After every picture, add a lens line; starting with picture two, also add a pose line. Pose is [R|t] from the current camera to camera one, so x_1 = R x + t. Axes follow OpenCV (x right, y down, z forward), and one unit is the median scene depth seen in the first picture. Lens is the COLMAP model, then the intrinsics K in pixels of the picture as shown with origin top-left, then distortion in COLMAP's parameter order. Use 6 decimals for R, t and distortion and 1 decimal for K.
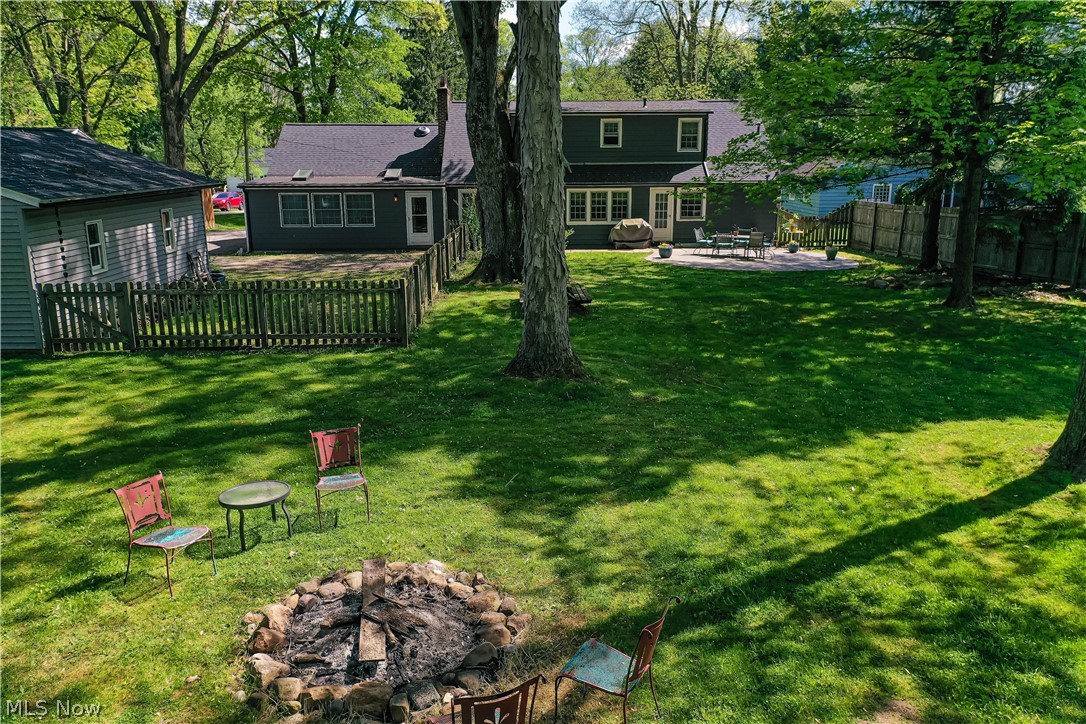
lens RADIAL K [[865.2, 0, 540.5], [0, 865.2, 359.7], [0, 0, 1]] dist [0.011821, 0.008645]
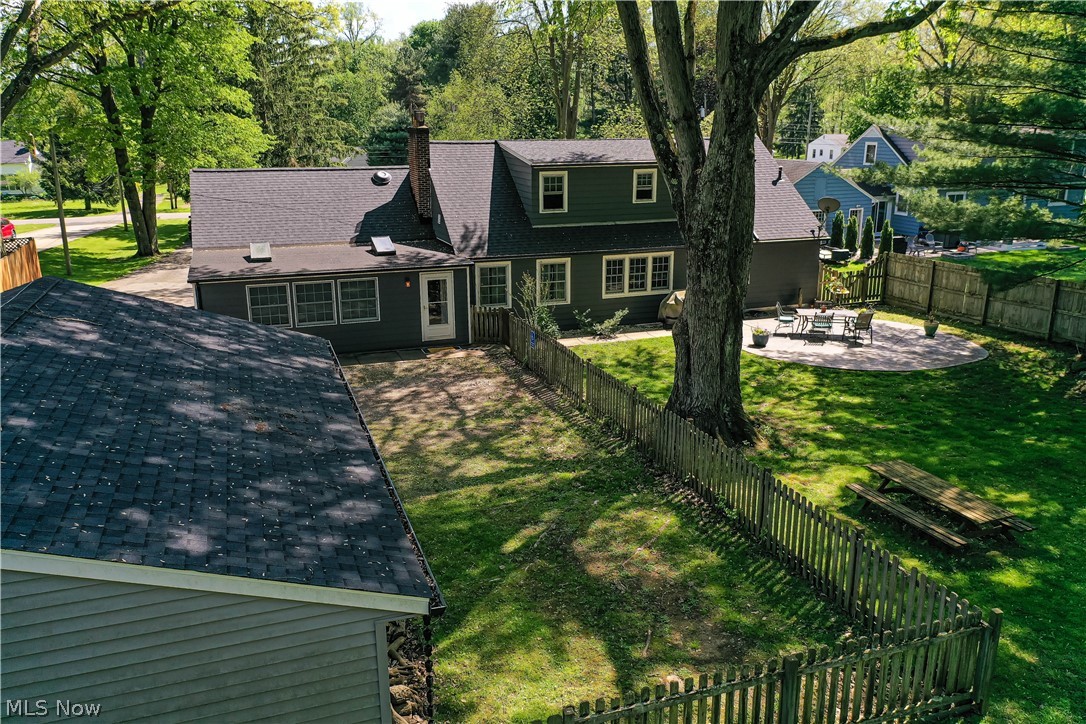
lens RADIAL K [[865.2, 0, 540.5], [0, 865.2, 359.7], [0, 0, 1]] dist [0.011821, 0.008645]
pose [[0.952006, -0.081316, 0.295081, -0.274238], [0.071217, 0.996453, 0.044833, -0.139540], [-0.297680, -0.021667, 0.954420, 0.230463]]
